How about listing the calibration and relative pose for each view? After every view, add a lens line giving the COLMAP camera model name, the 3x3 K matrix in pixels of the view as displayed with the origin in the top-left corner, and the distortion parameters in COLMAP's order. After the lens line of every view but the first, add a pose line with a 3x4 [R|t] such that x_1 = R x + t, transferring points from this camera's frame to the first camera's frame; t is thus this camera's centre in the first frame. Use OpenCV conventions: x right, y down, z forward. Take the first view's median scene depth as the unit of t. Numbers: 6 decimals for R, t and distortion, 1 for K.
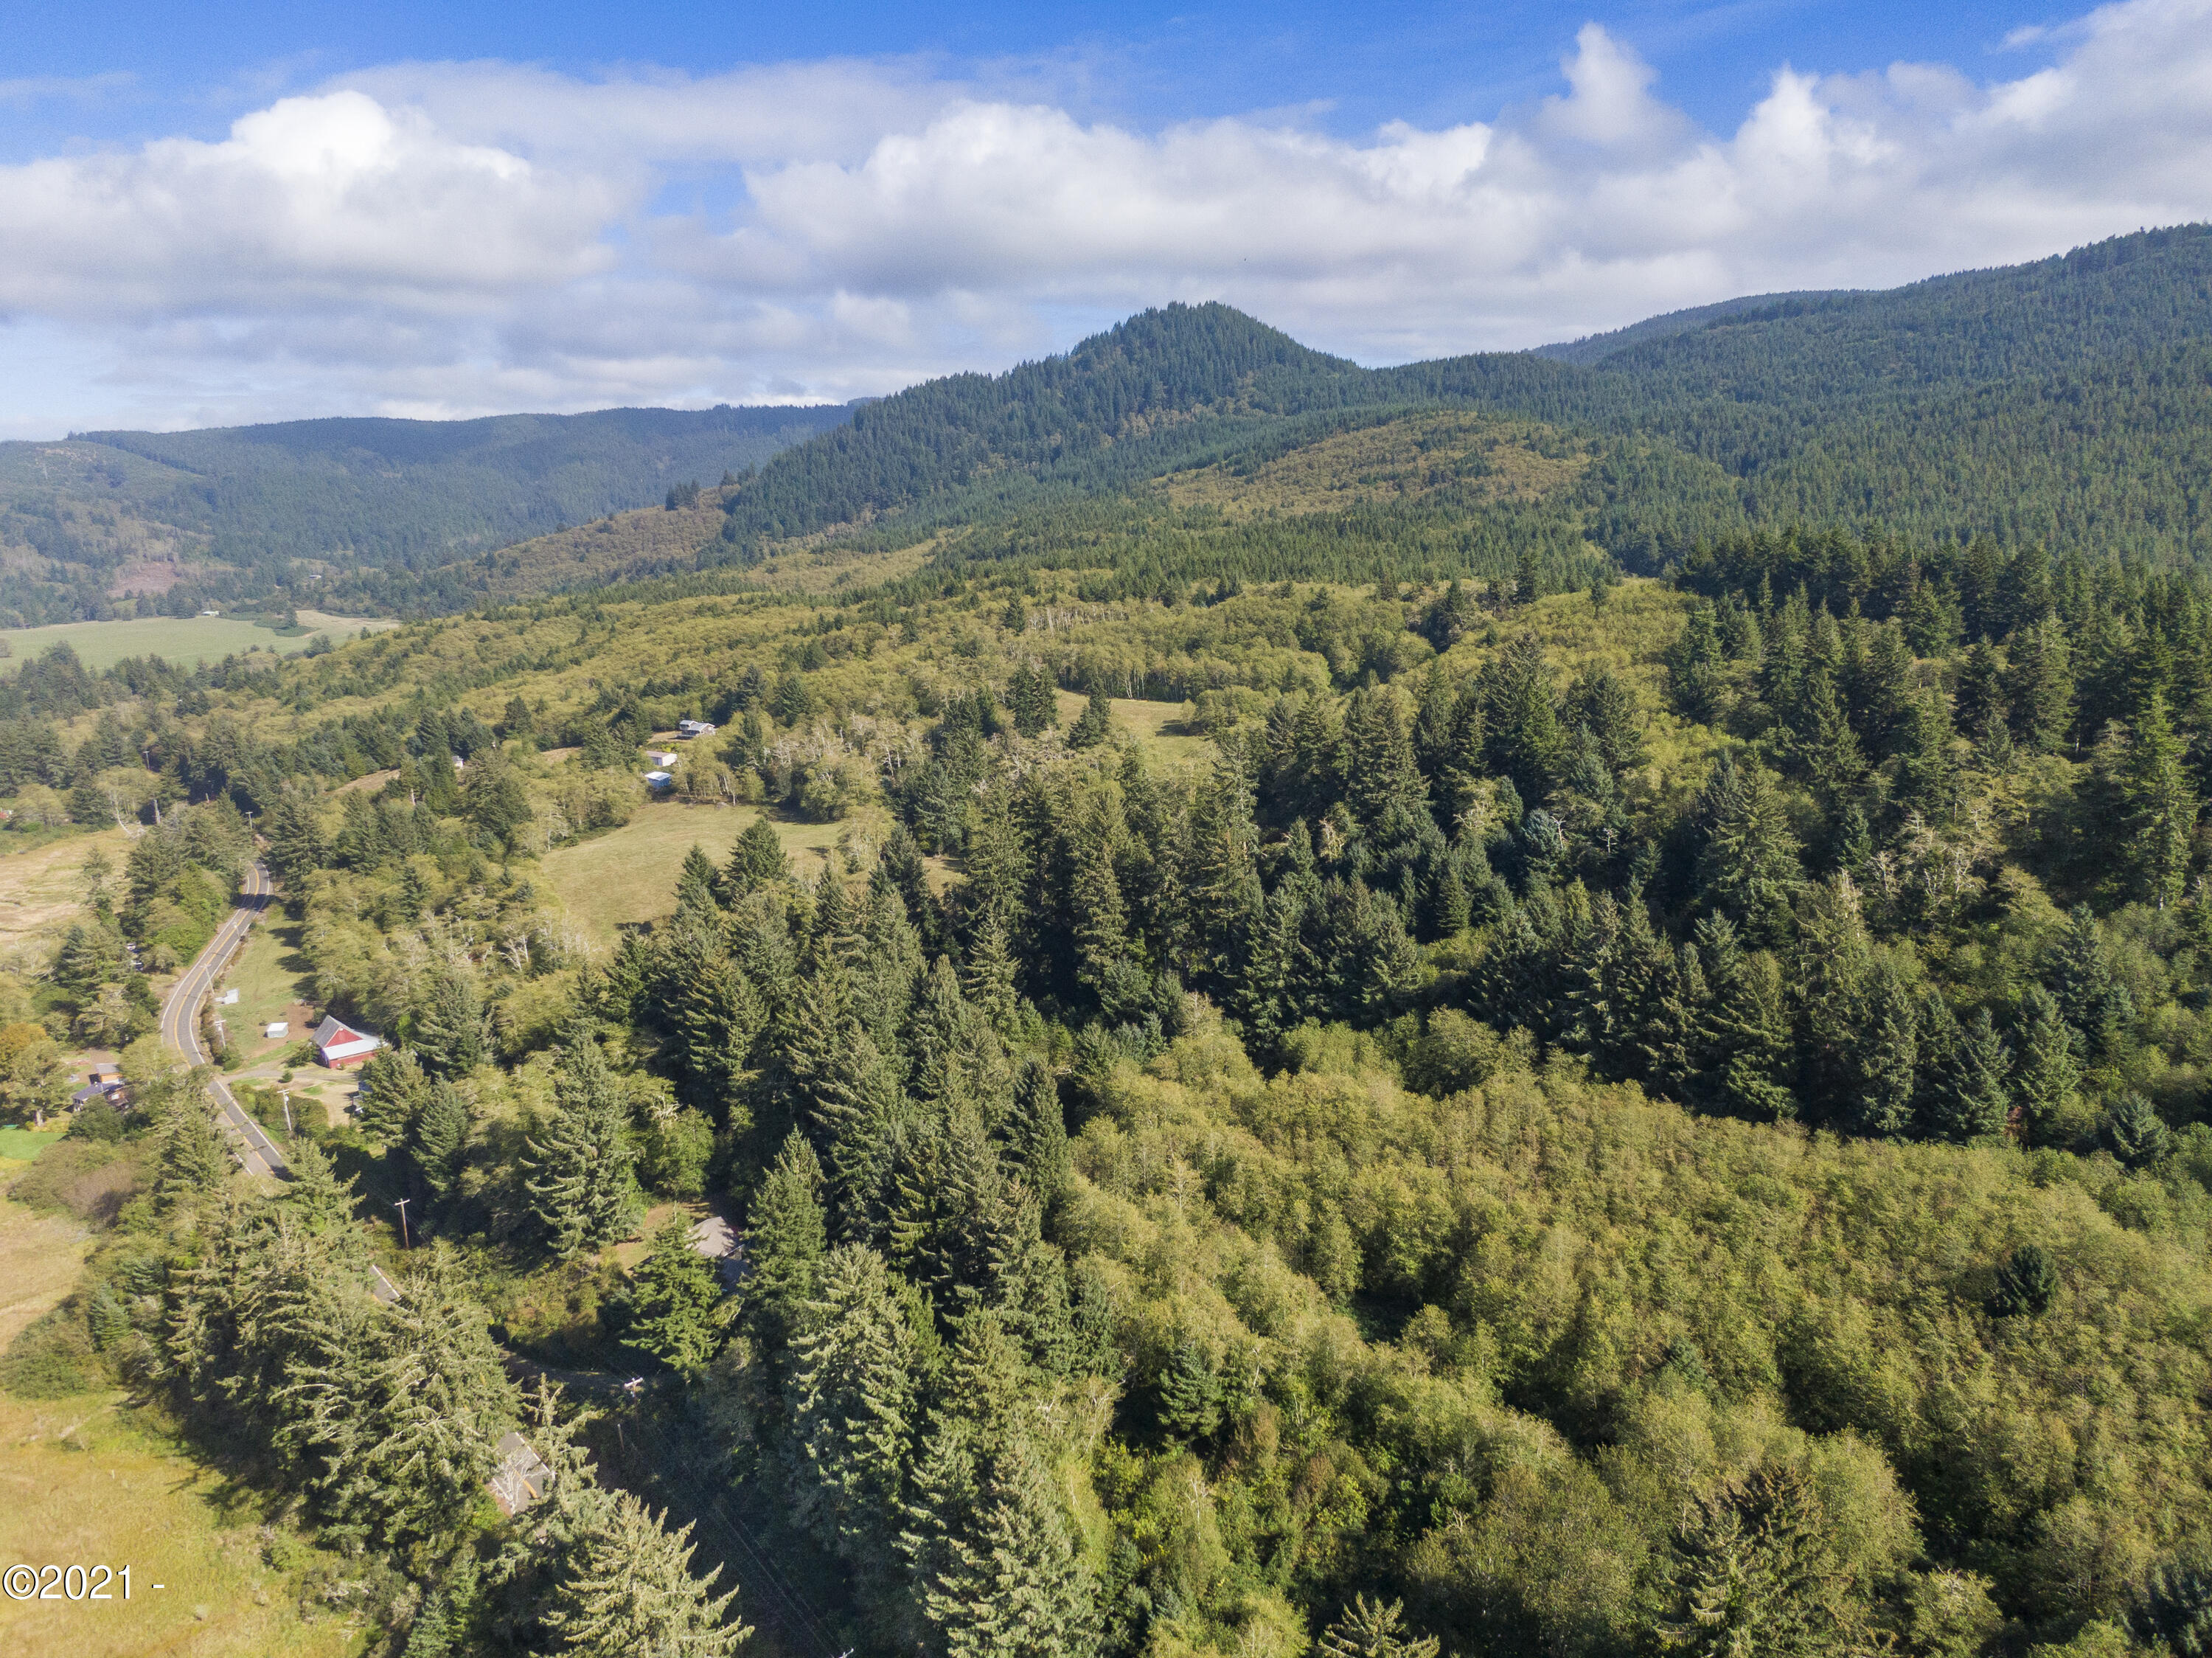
lens RADIAL K [[1594.2, 0, 1105.0], [0, 1594.2, 817.4], [0, 0, 1]] dist [0.042635, -0.060410]
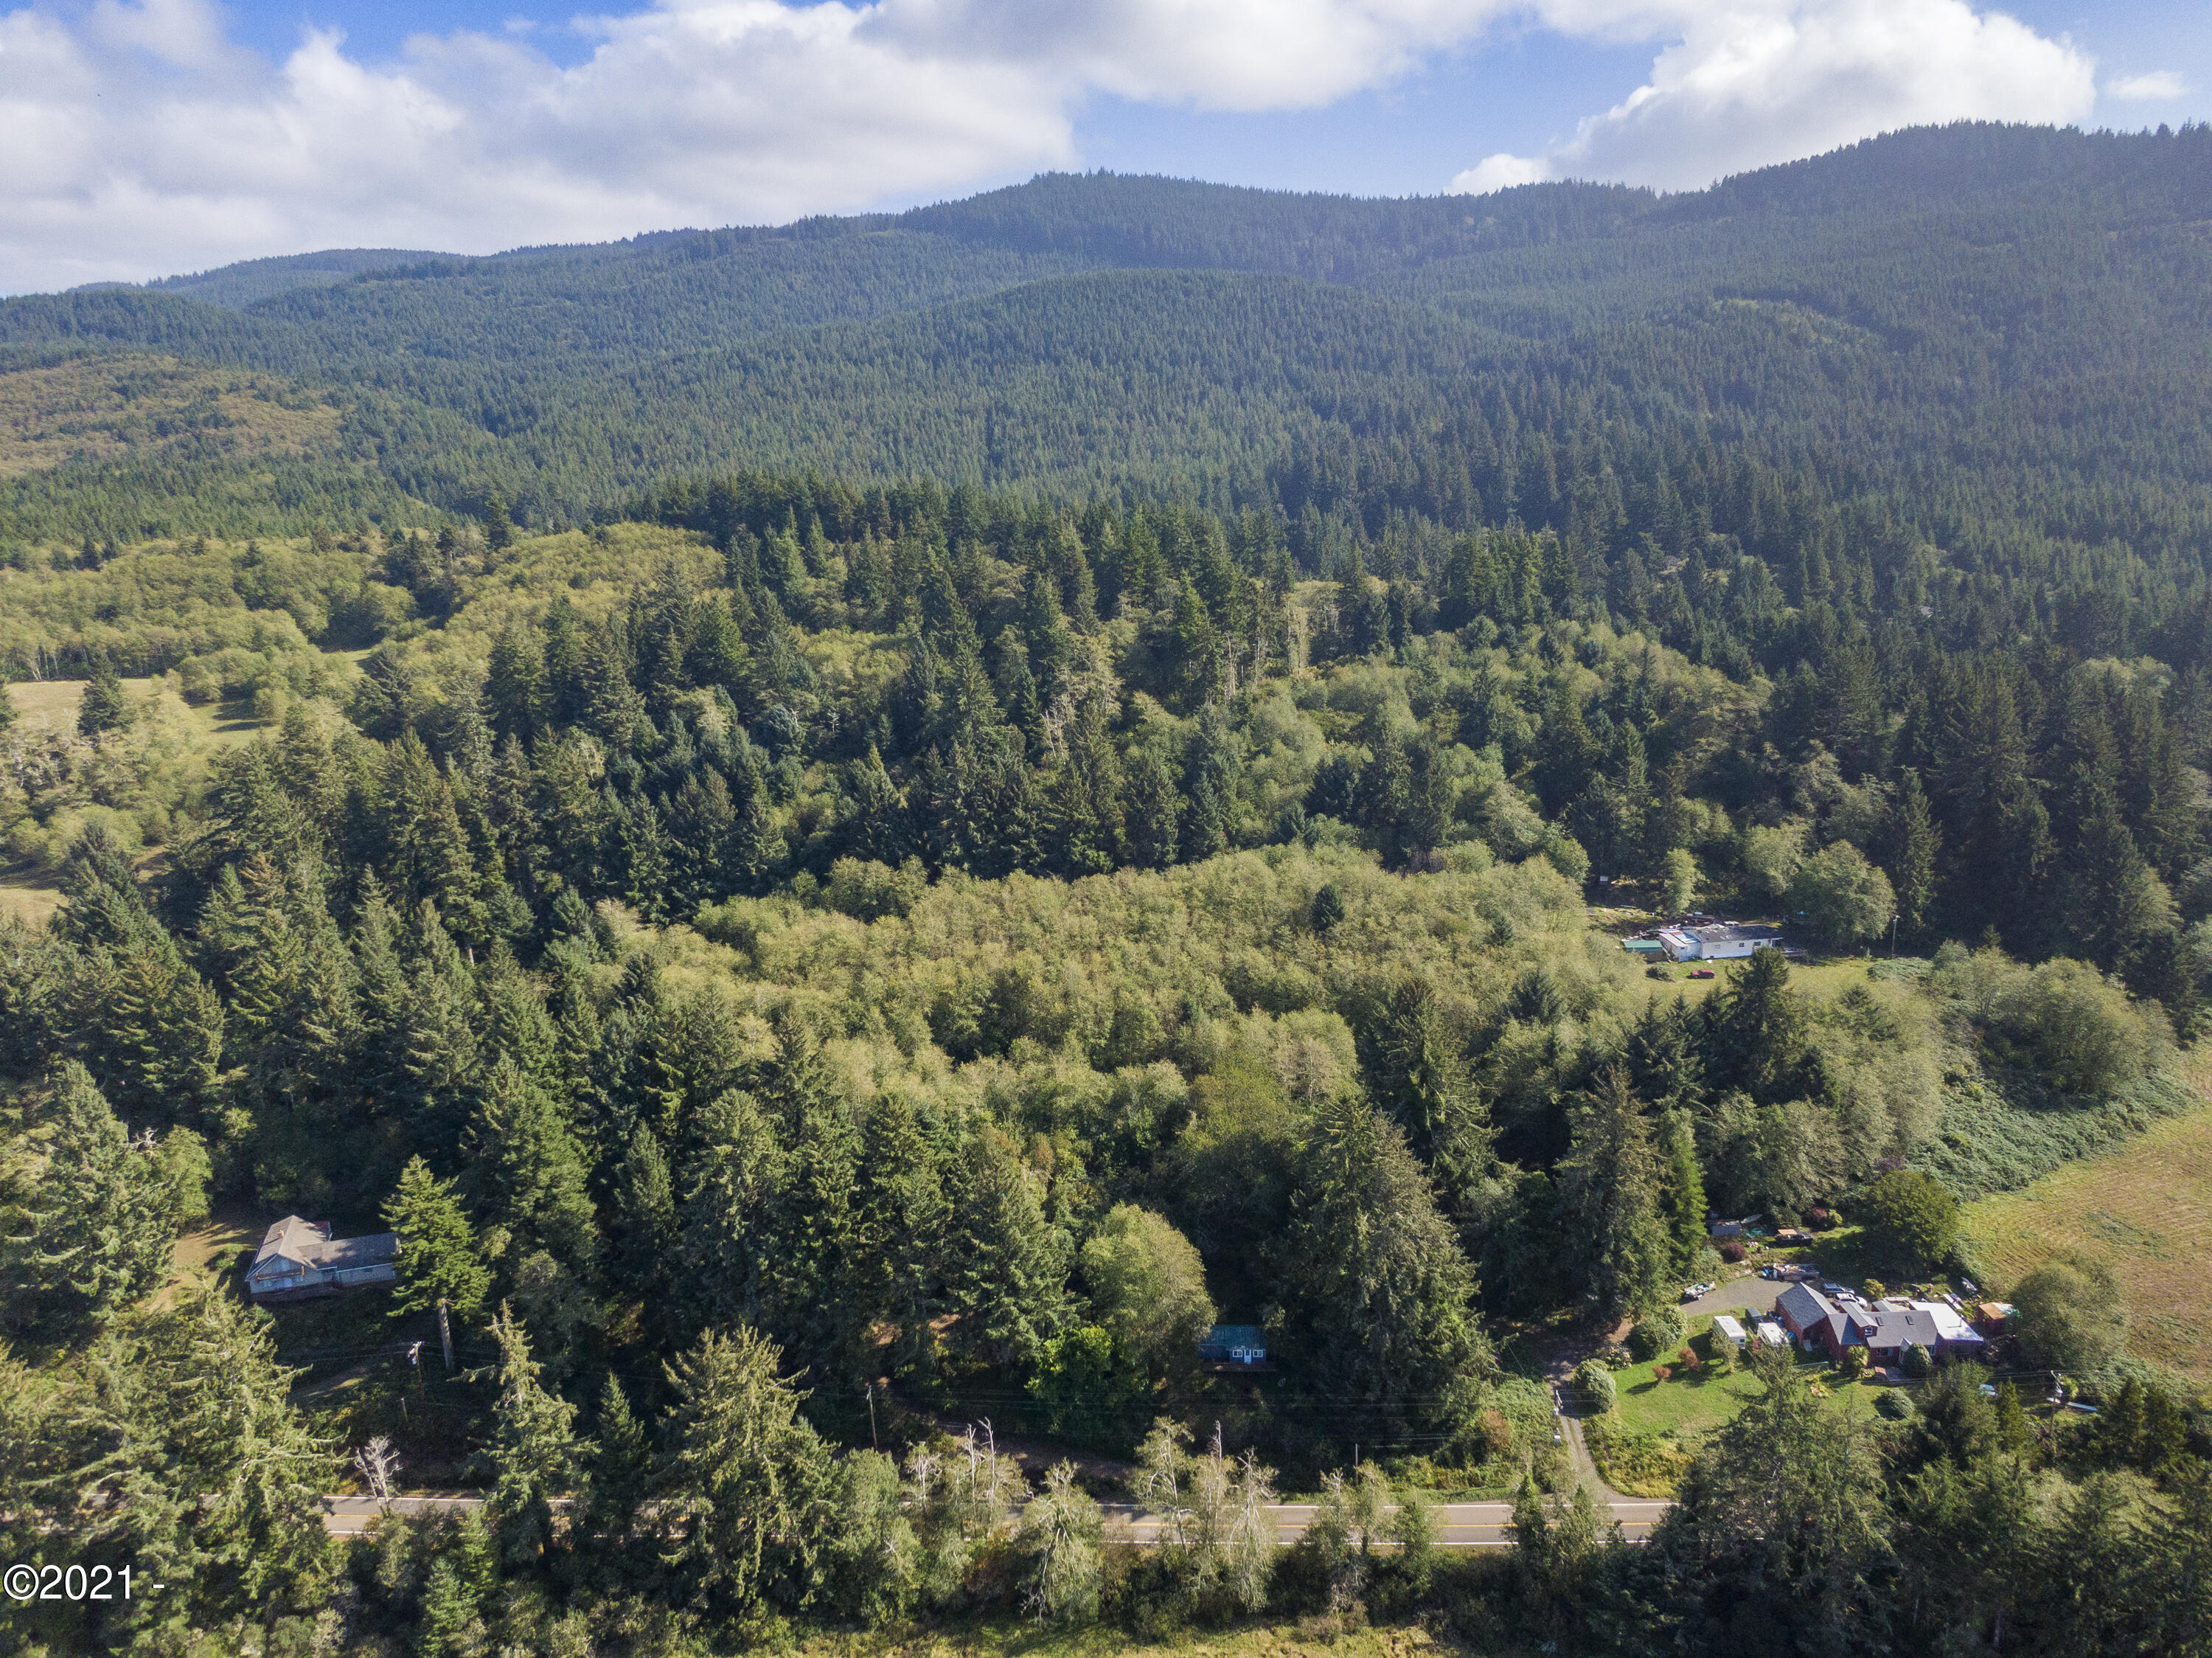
lens RADIAL K [[1594.2, 0, 1108.3], [0, 1594.2, 833.0], [0, 0, 1]] dist [0.042635, -0.060410]
pose [[0.664886, -0.170495, 0.727227, -0.519871], [0.146710, 0.984445, 0.096665, 0.012281], [-0.732396, 0.042421, 0.679557, 0.020423]]
